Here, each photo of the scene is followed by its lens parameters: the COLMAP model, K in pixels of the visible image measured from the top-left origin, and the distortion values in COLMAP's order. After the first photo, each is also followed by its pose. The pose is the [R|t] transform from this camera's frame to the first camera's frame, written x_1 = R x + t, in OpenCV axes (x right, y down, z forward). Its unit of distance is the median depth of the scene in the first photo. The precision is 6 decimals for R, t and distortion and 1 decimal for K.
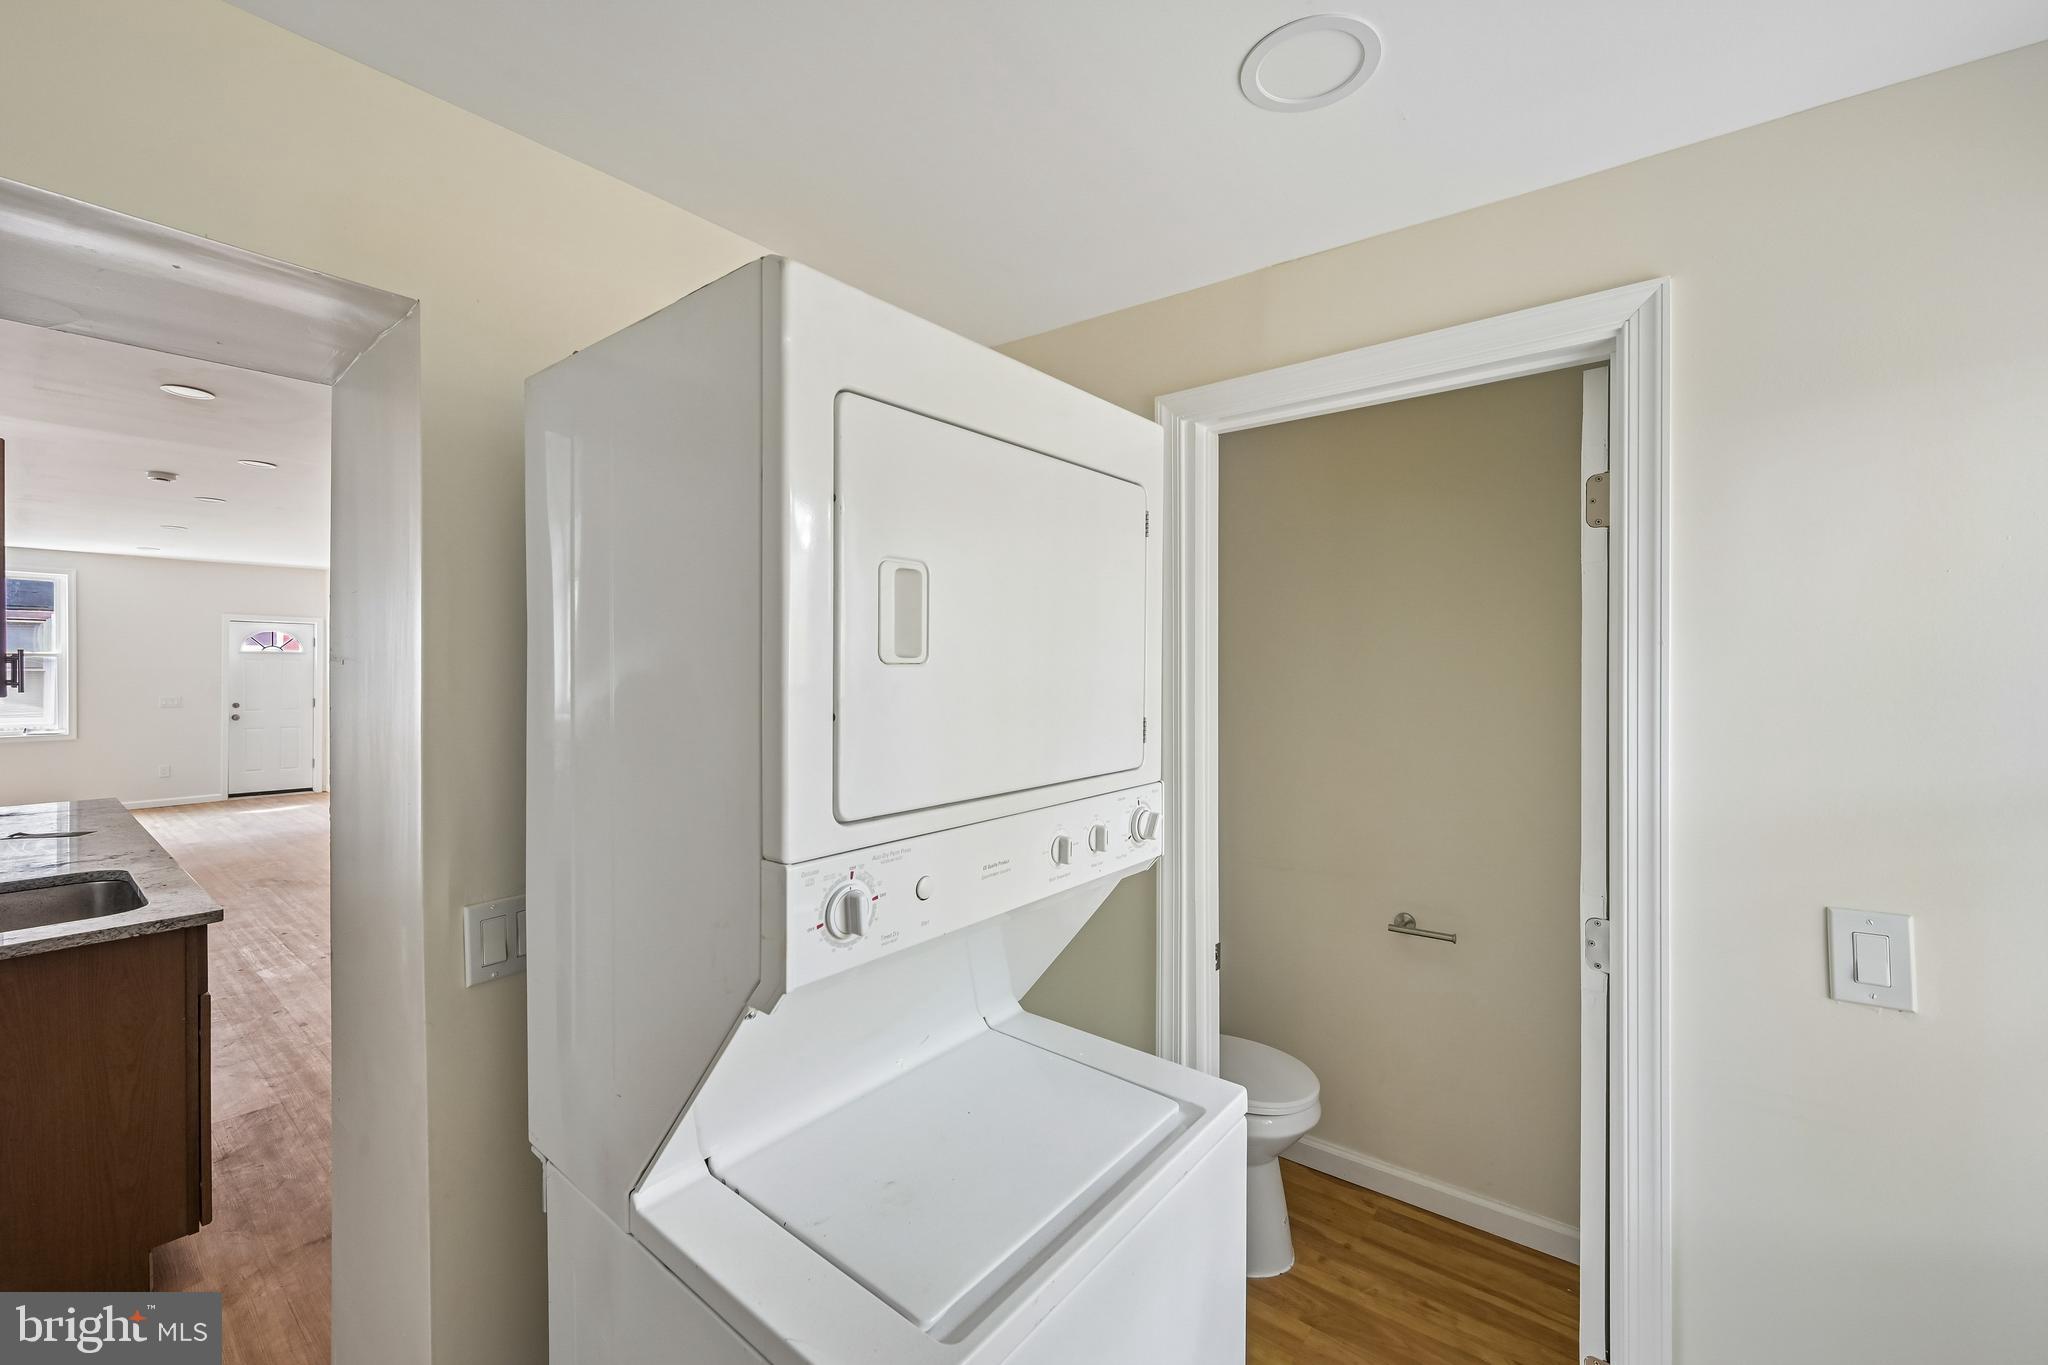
lens RADIAL K [[824.4, 0, 1019.3], [0, 824.4, 673.7], [0, 0, 1]] dist [0.000737, -0.000096]
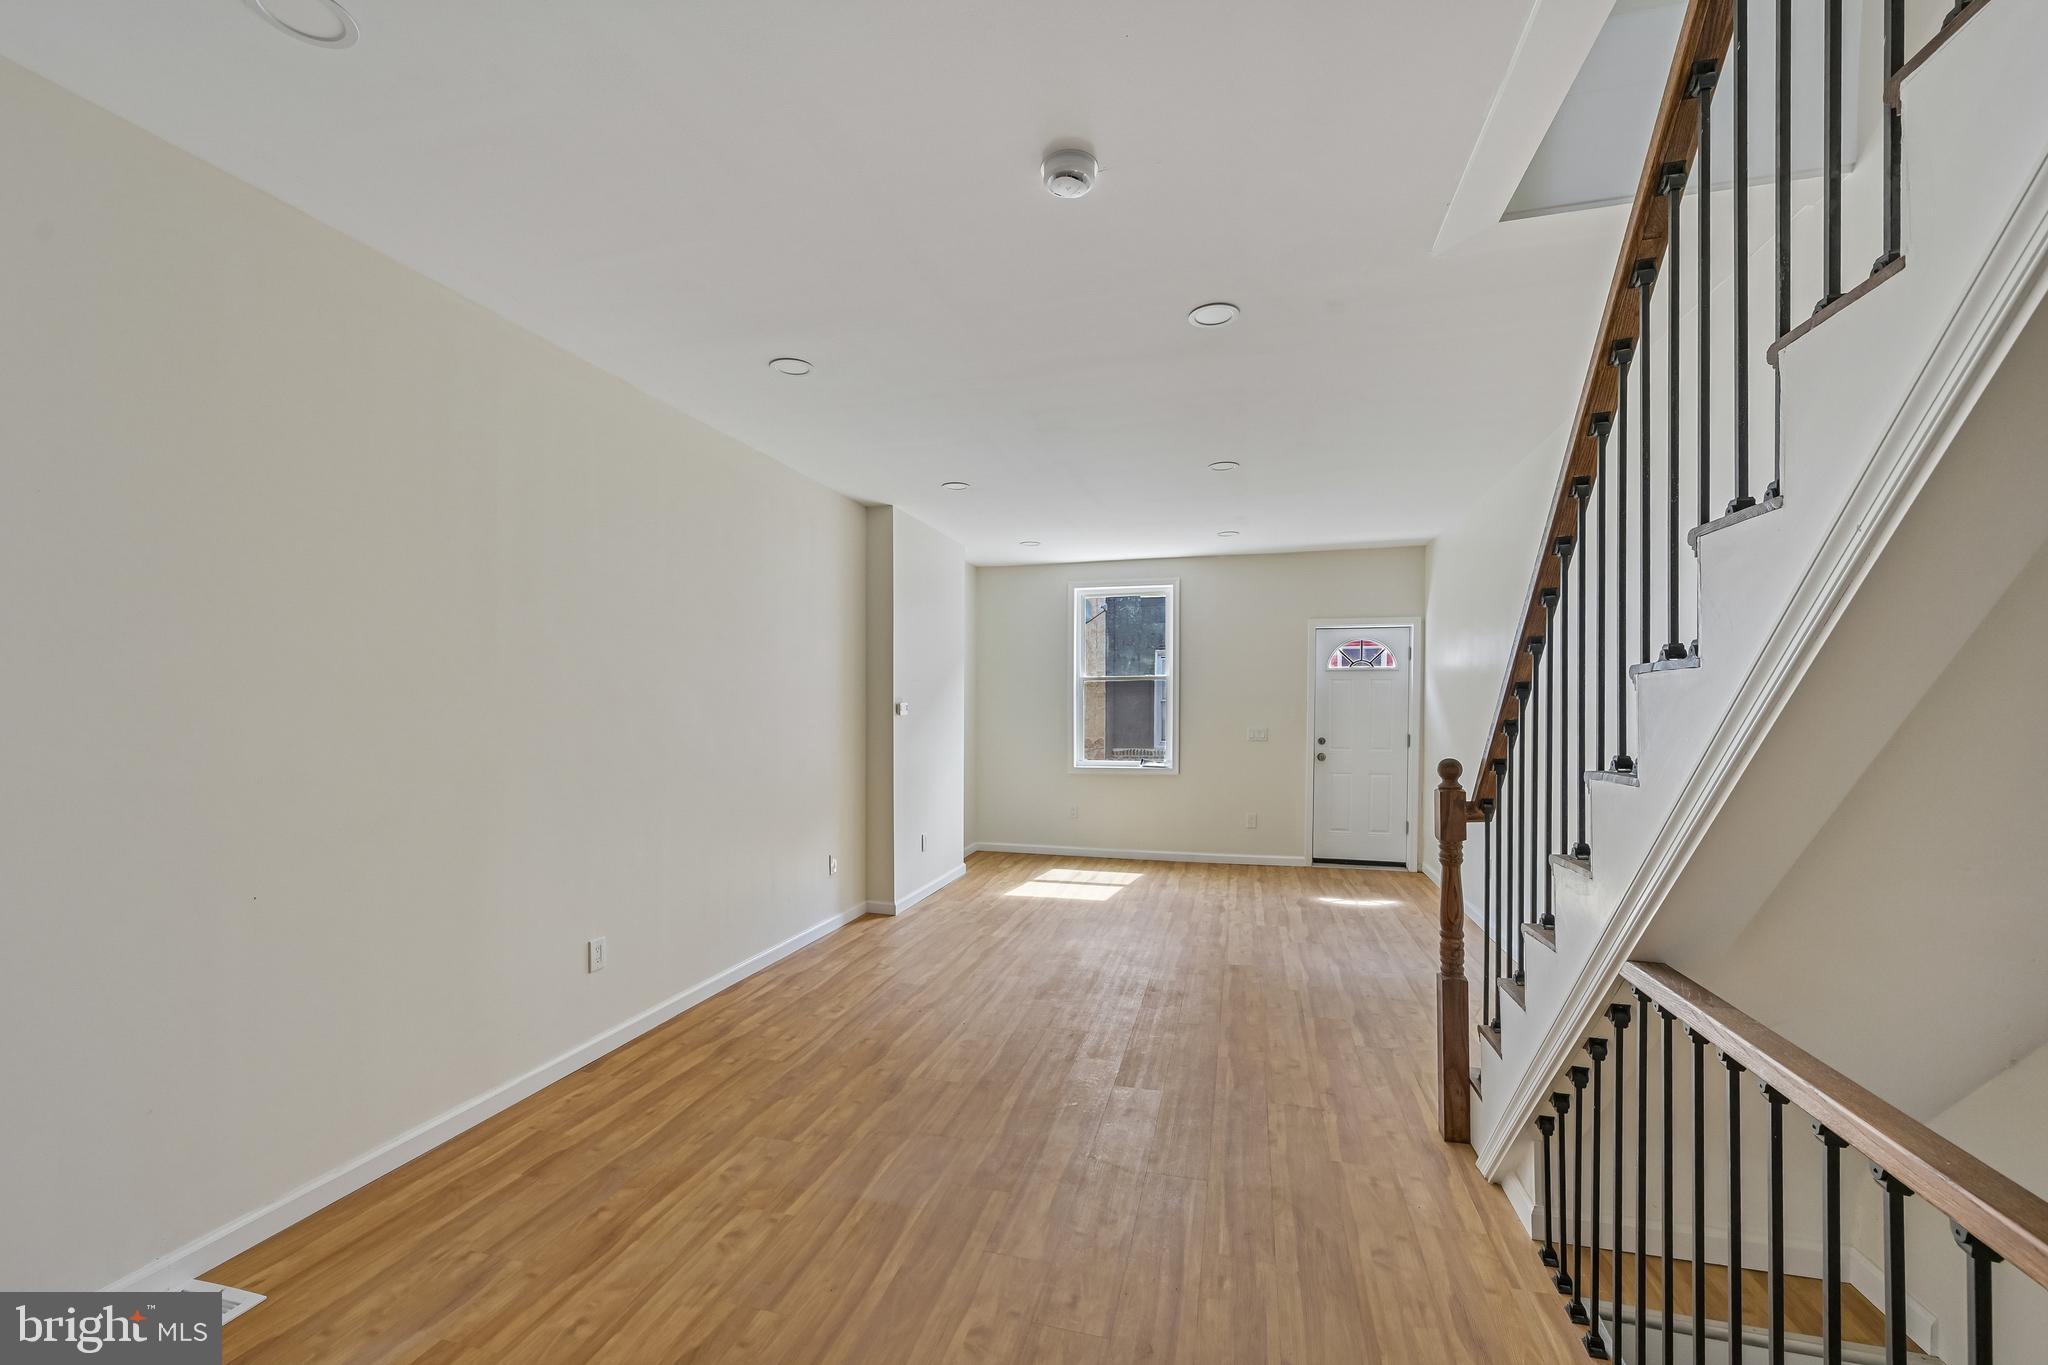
lens RADIAL K [[816.2, 0, 1030.4], [0, 816.2, 718.7], [0, 0, 1]] dist [0.000484, 0.000072]
pose [[0.408108, 0.012422, -0.912849, -0.501580], [-0.000692, 0.999911, 0.013297, 0.011021], [0.912933, -0.004794, 0.408080, 0.600409]]
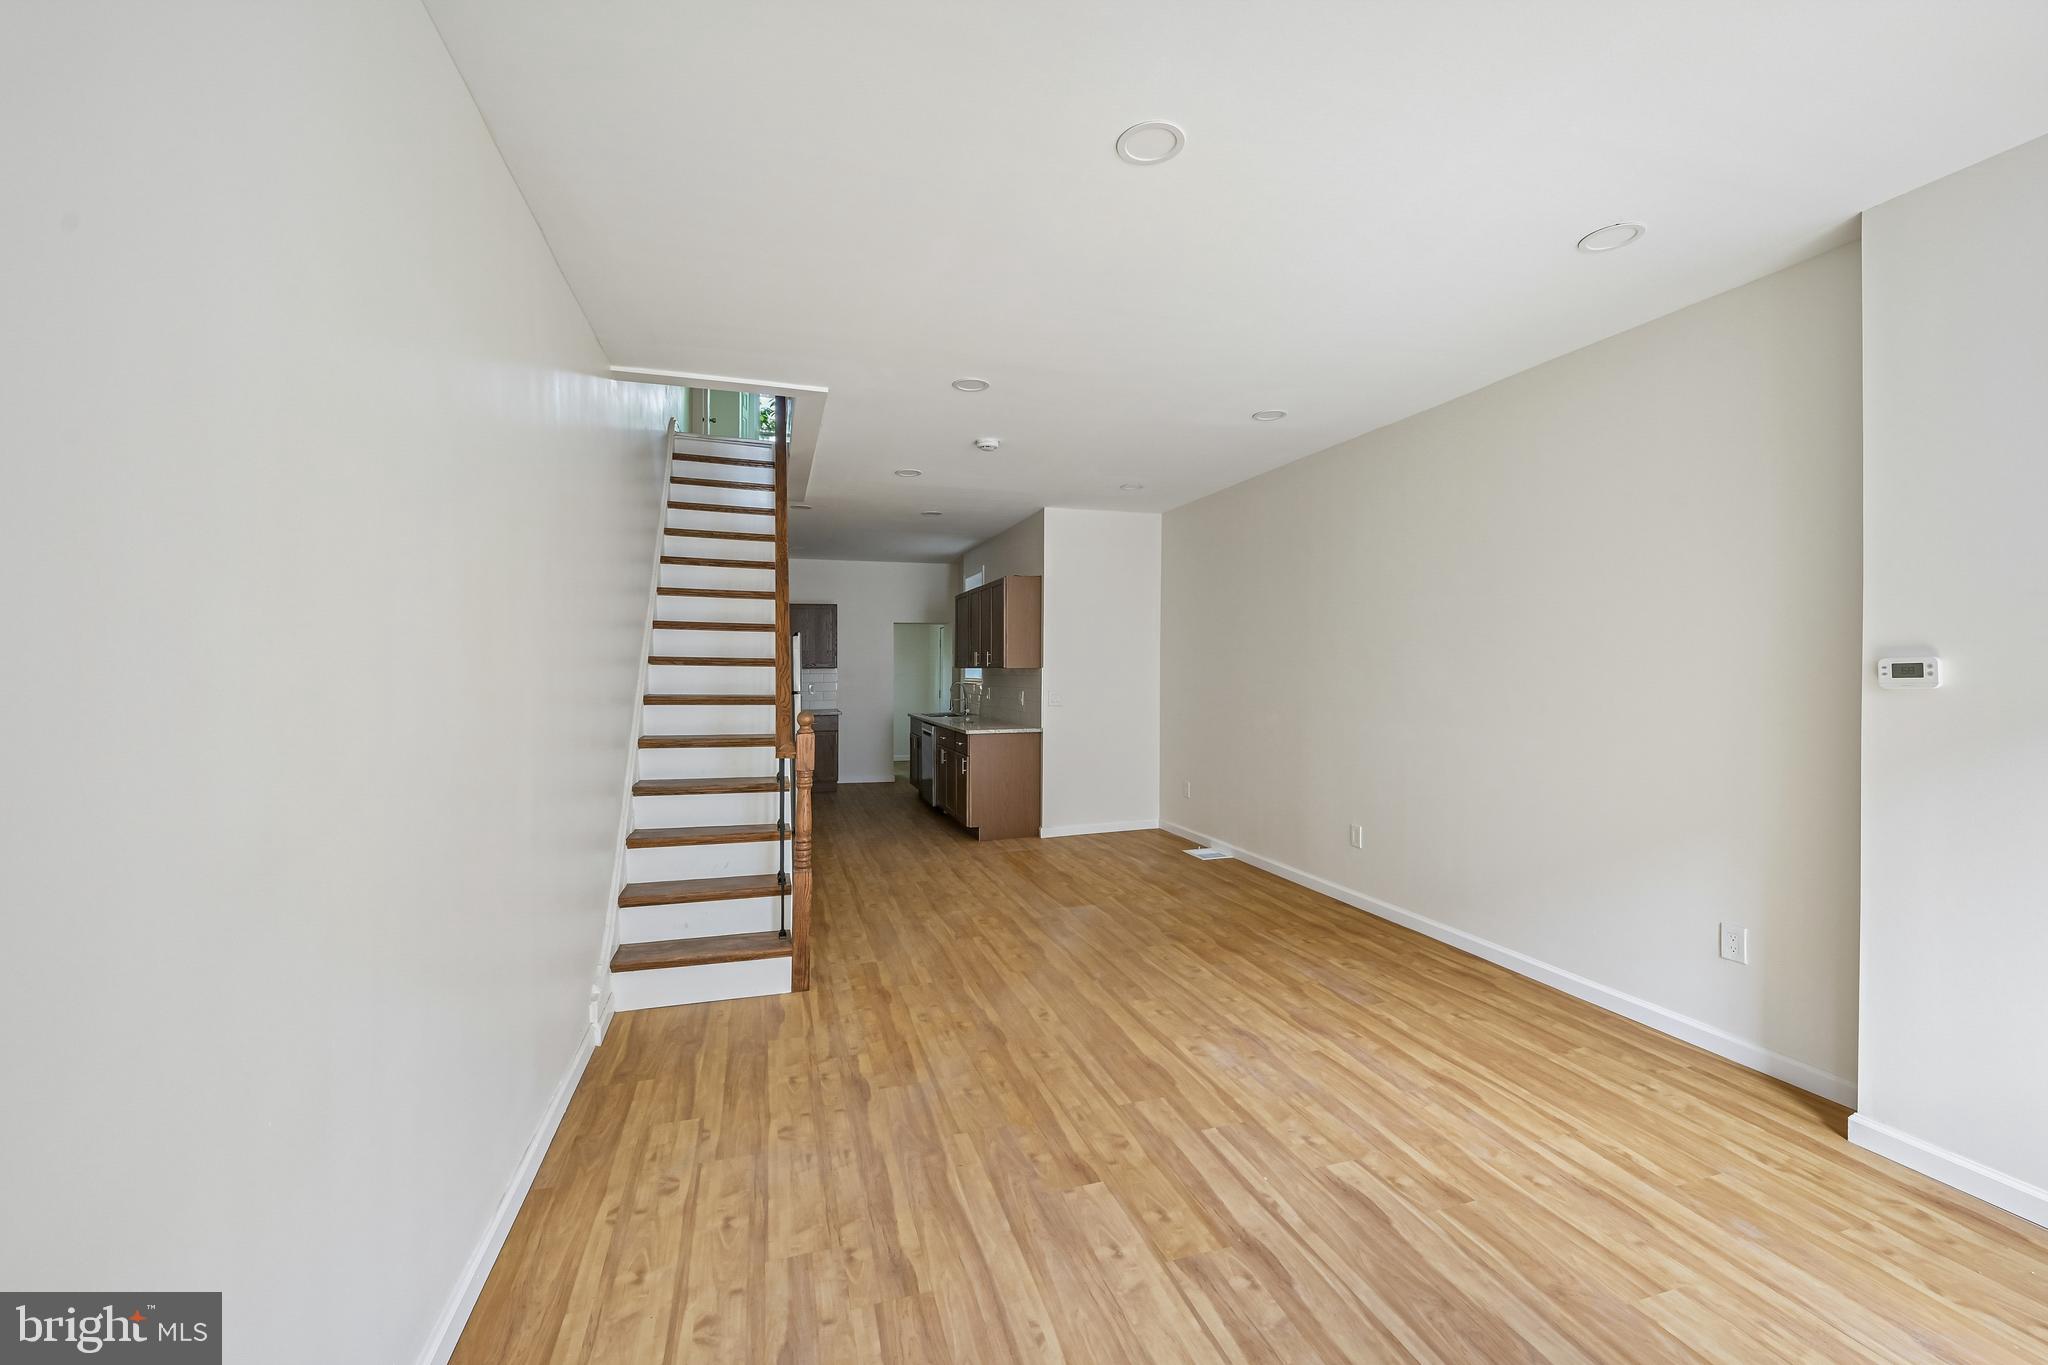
lens RADIAL K [[829.7, 0, 1016.9], [0, 829.7, 677.3], [0, 0, 1]] dist [0.000404, 0.000354]
pose [[-0.826919, -0.002710, 0.562315, -1.133166], [0.007048, 0.999860, 0.015182, 0.006472], [-0.562277, 0.016518, -0.826784, 1.246431]]
